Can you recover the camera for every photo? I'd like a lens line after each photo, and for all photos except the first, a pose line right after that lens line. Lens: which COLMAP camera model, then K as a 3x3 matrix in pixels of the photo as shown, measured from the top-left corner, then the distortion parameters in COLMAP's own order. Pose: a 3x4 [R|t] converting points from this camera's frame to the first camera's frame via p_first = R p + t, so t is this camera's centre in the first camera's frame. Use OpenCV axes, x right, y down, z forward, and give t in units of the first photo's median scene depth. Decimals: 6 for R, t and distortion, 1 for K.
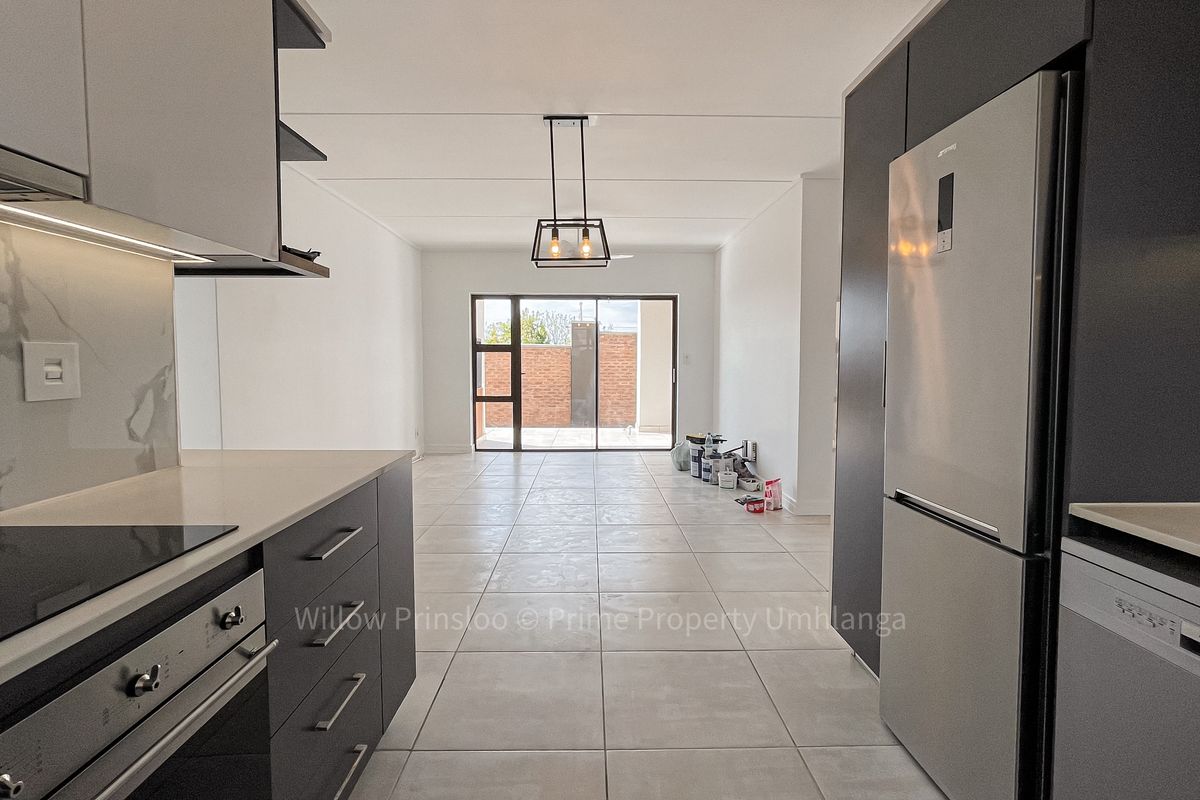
lens RADIAL K [[572.0, 0, 599.3], [0, 572.0, 396.2], [0, 0, 1]] dist [0.000283, -0.001306]
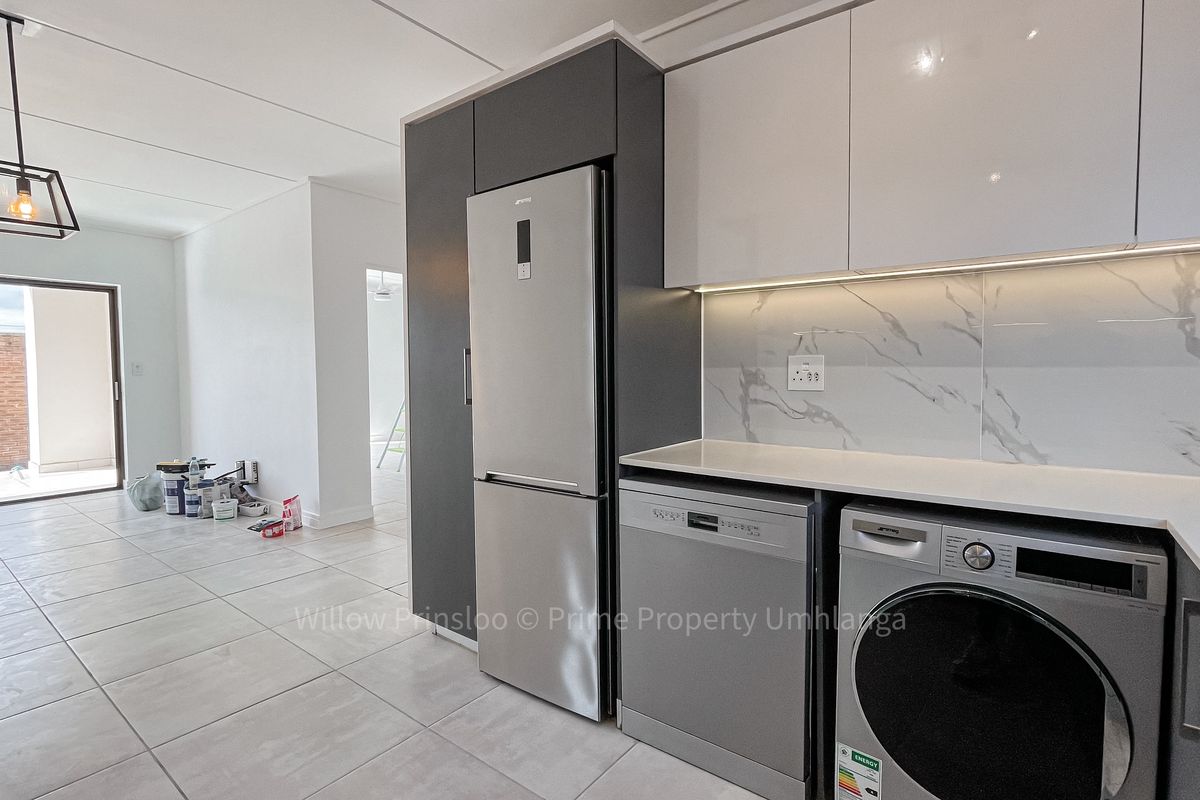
lens RADIAL K [[572.0, 0, 599.8], [0, 572.0, 395.9], [0, 0, 1]] dist [0.000283, -0.001306]
pose [[0.625709, -0.041409, 0.778957, -0.096759], [0.057388, 0.998328, 0.006972, 0.003499], [-0.777943, 0.040340, 0.627038, 0.022001]]
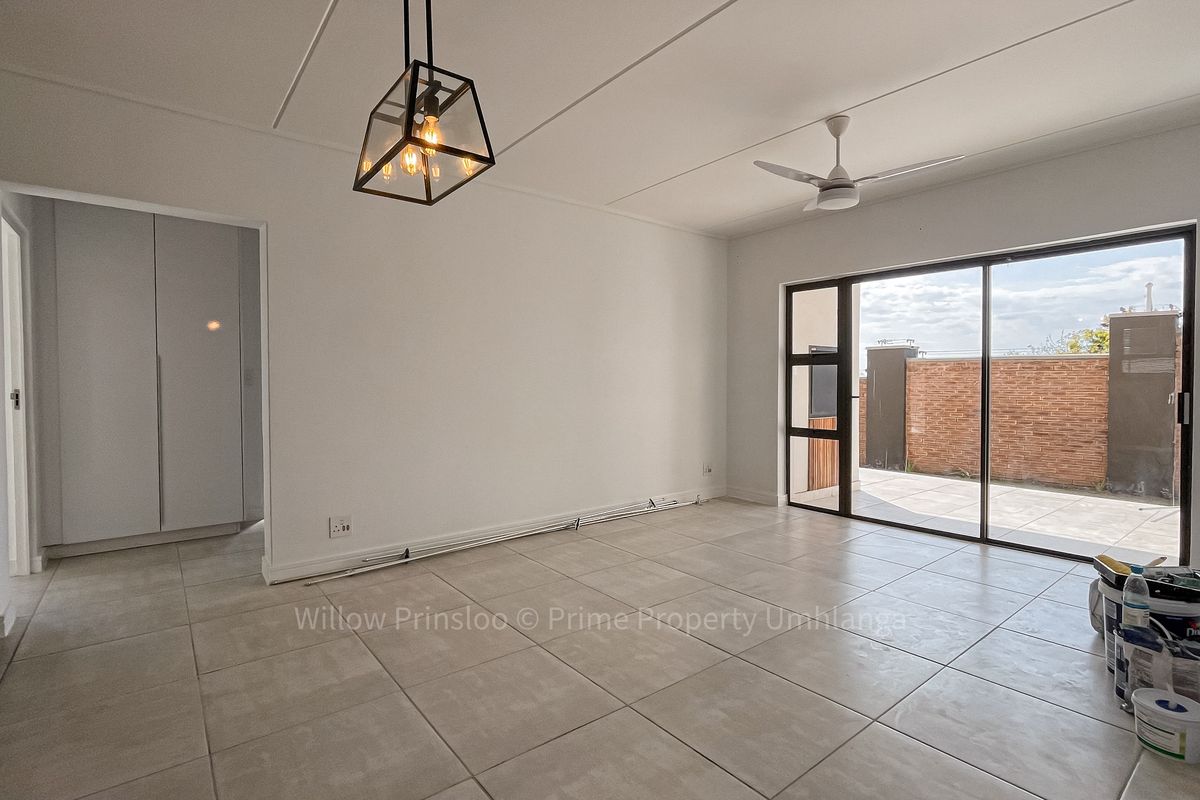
lens RADIAL K [[572.0, 0, 600.8], [0, 572.0, 393.9], [0, 0, 1]] dist [0.000283, -0.001306]
pose [[0.605167, 0.016398, -0.795930, 0.344809], [-0.048989, 0.998660, -0.016672, -0.031288], [0.794590, 0.049081, 0.605160, 0.632674]]
